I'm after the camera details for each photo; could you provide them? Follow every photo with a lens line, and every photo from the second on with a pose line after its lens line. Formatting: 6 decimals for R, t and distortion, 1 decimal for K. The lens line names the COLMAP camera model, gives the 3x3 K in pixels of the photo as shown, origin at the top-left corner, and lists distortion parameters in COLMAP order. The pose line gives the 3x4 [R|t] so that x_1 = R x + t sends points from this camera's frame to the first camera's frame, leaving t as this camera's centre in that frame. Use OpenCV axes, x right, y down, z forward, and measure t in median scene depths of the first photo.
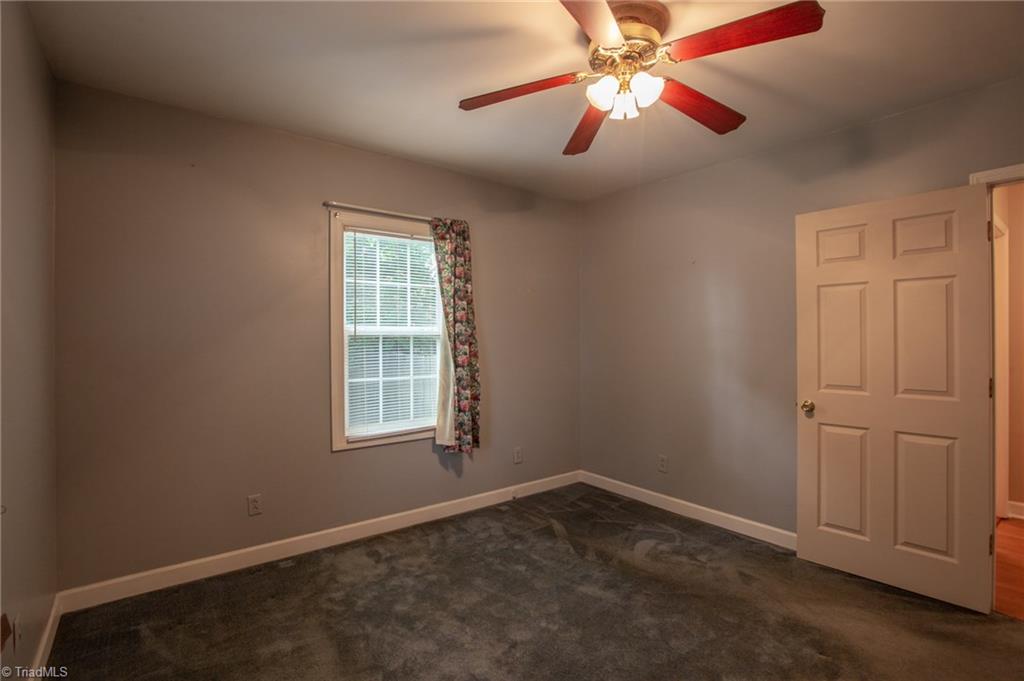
lens RADIAL K [[489.9, 0, 507.9], [0, 489.9, 340.5], [0, 0, 1]] dist [-0.028123, 0.000406]
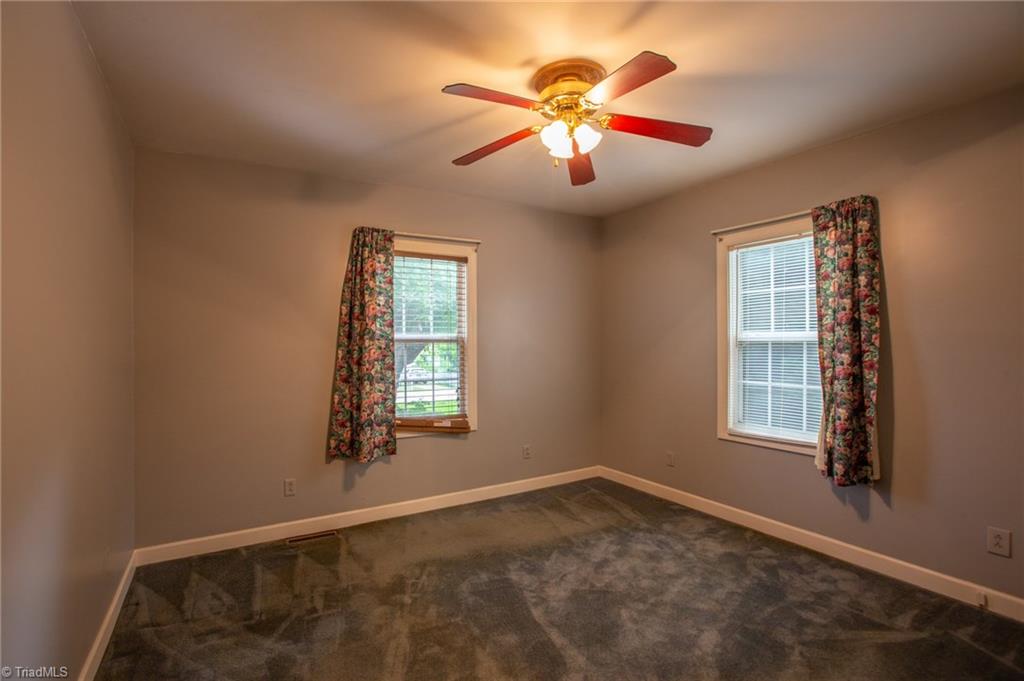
lens RADIAL K [[477.6, 0, 498.2], [0, 477.6, 340.0], [0, 0, 1]] dist [-0.017359, 0.000777]
pose [[-0.134795, 0.006007, -0.990855, 0.796999], [0.005217, 0.999972, 0.005353, -0.021376], [0.990860, -0.004448, -0.134822, 0.565246]]
